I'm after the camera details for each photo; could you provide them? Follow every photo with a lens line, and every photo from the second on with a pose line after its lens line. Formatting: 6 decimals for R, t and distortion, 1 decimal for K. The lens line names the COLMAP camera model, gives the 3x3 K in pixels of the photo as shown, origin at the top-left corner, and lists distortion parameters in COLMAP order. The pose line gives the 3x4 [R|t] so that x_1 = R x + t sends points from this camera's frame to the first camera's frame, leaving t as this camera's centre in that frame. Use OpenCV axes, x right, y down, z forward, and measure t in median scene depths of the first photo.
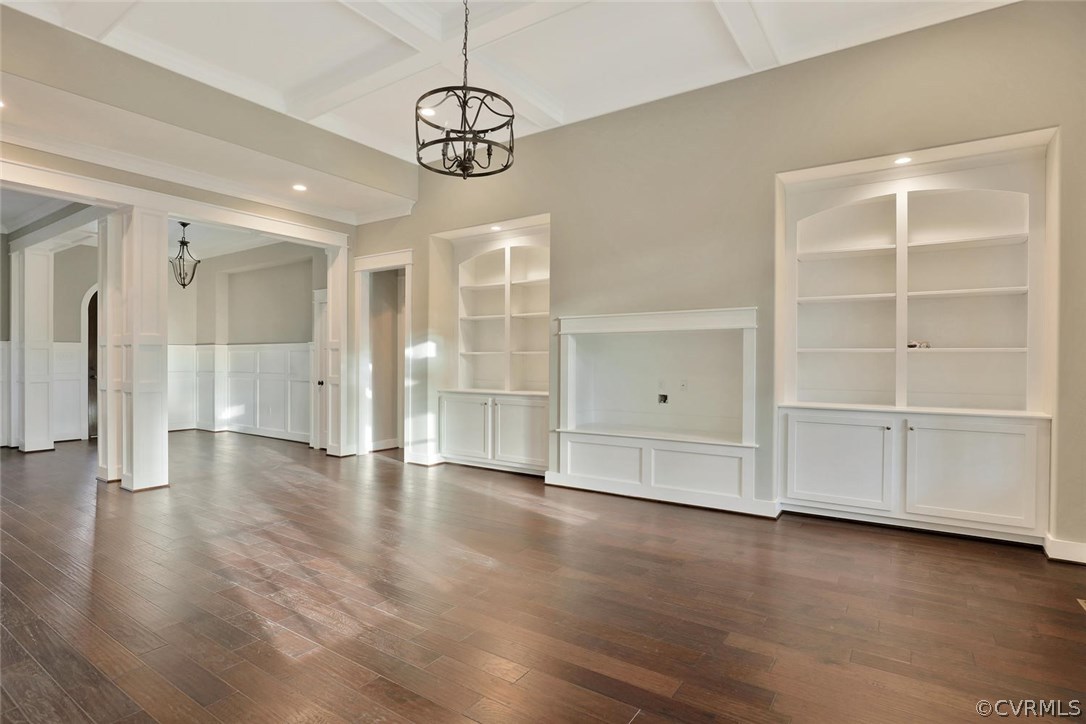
lens RADIAL K [[553.9, 0, 577.0], [0, 553.9, 361.7], [0, 0, 1]] dist [-0.050293, 0.001494]
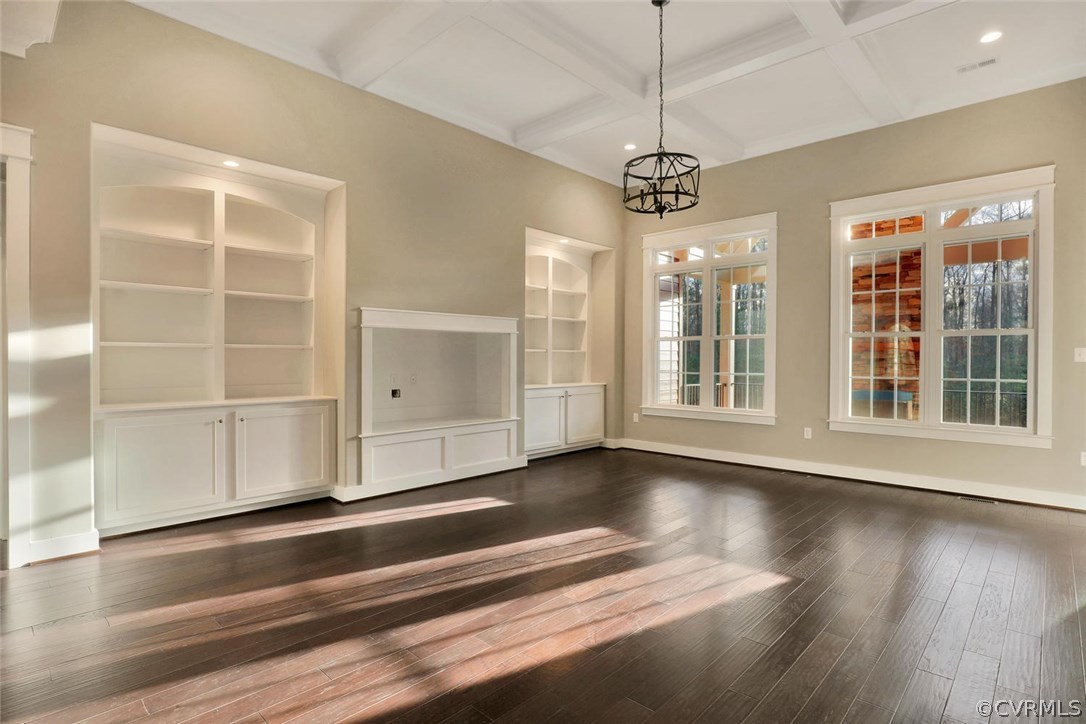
lens RADIAL K [[545.1, 0, 540.6], [0, 545.1, 361.7], [0, 0, 1]] dist [-0.011618, 0.000165]
pose [[0.204804, -0.010254, 0.978749, -0.817200], [0.000135, 0.999945, 0.010448, -0.003098], [-0.978803, -0.002008, 0.204794, 0.542817]]
